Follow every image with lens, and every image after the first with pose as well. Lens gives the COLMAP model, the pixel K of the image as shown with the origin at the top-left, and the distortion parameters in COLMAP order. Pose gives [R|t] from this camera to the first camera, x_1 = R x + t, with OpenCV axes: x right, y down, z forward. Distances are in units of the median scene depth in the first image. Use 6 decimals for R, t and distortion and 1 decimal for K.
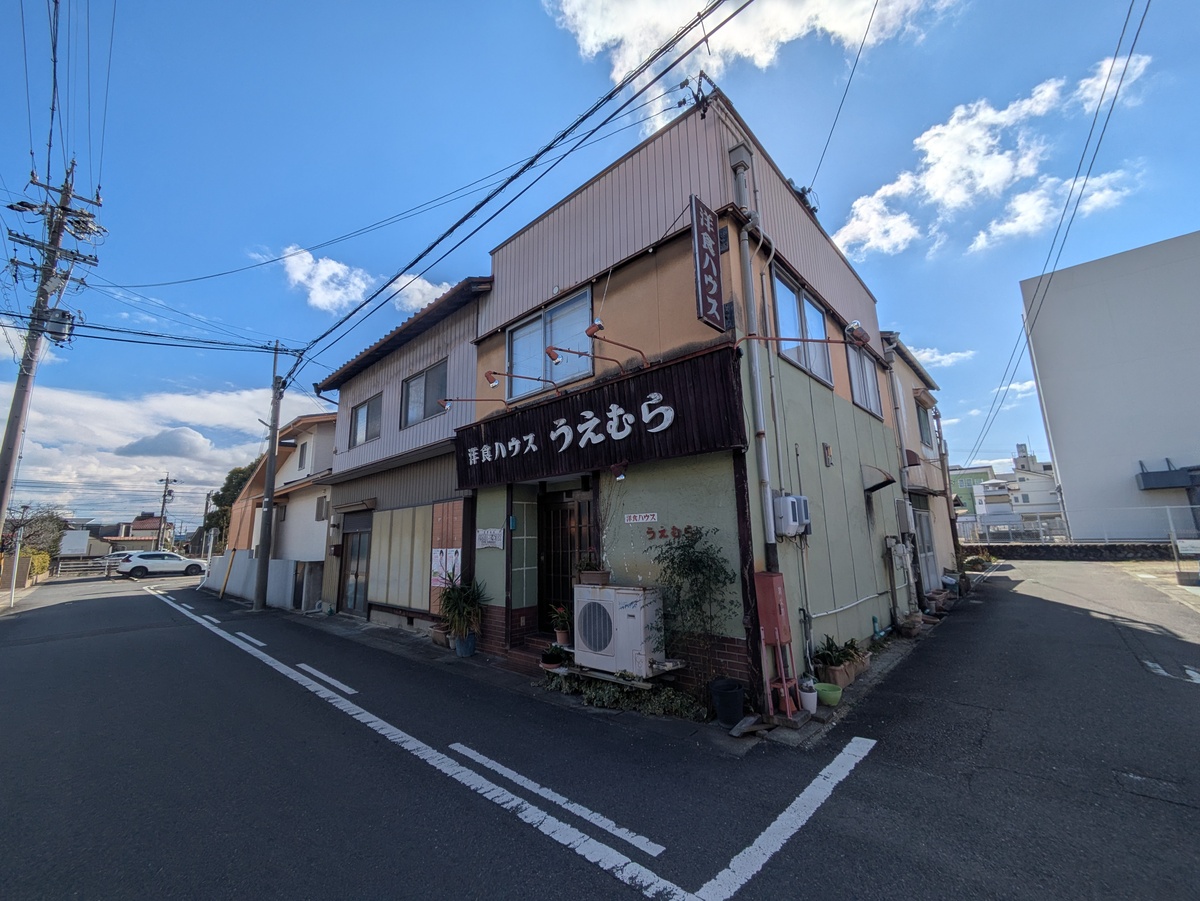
lens RADIAL K [[469.6, 0, 599.2], [0, 469.6, 445.0], [0, 0, 1]] dist [-0.000055, -0.000009]
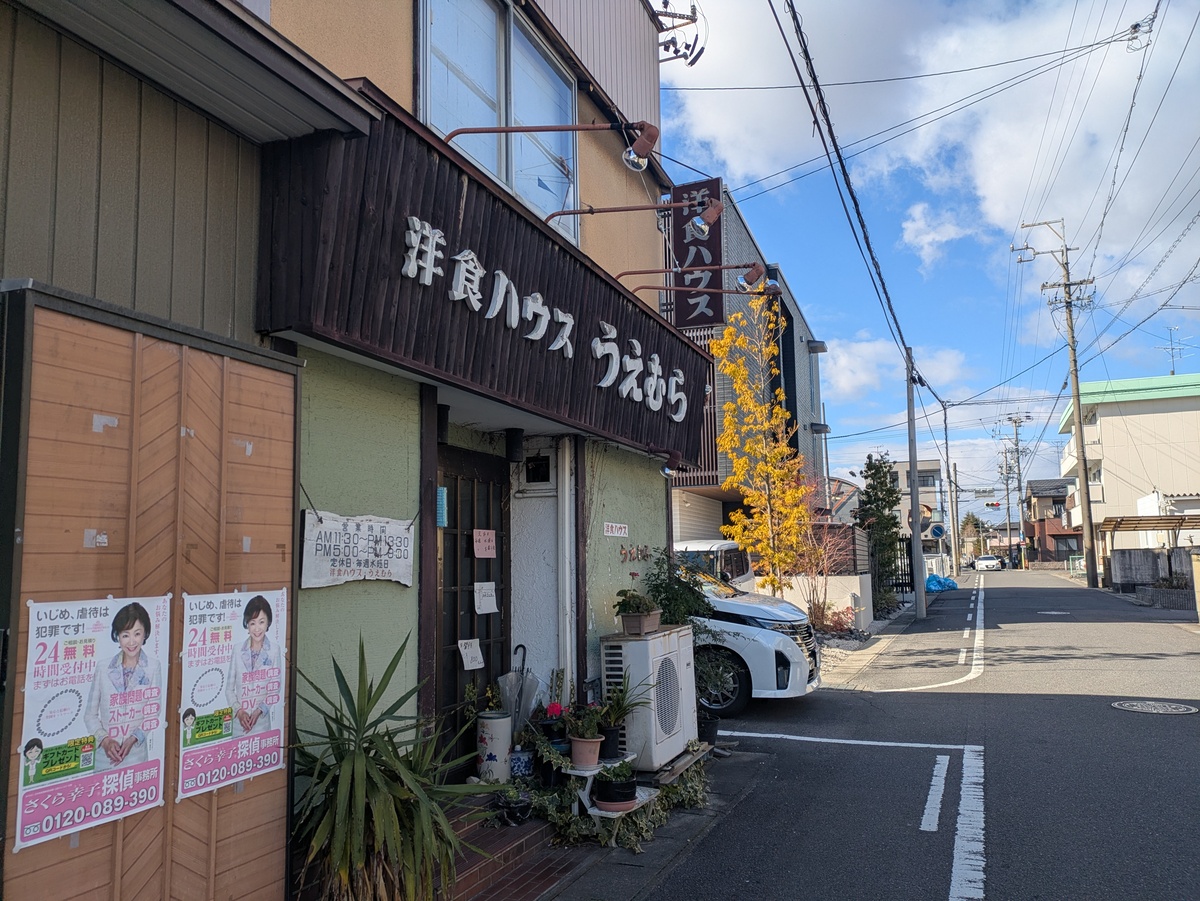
lens RADIAL K [[877.3, 0, 599.1], [0, 877.3, 468.4], [0, 0, 1]] dist [0.065323, -0.034651]
pose [[-0.341564, 0.135198, 0.930084, -1.038236], [-0.156749, 0.967545, -0.198208, 0.314624], [-0.926695, -0.213490, -0.309286, 1.403769]]
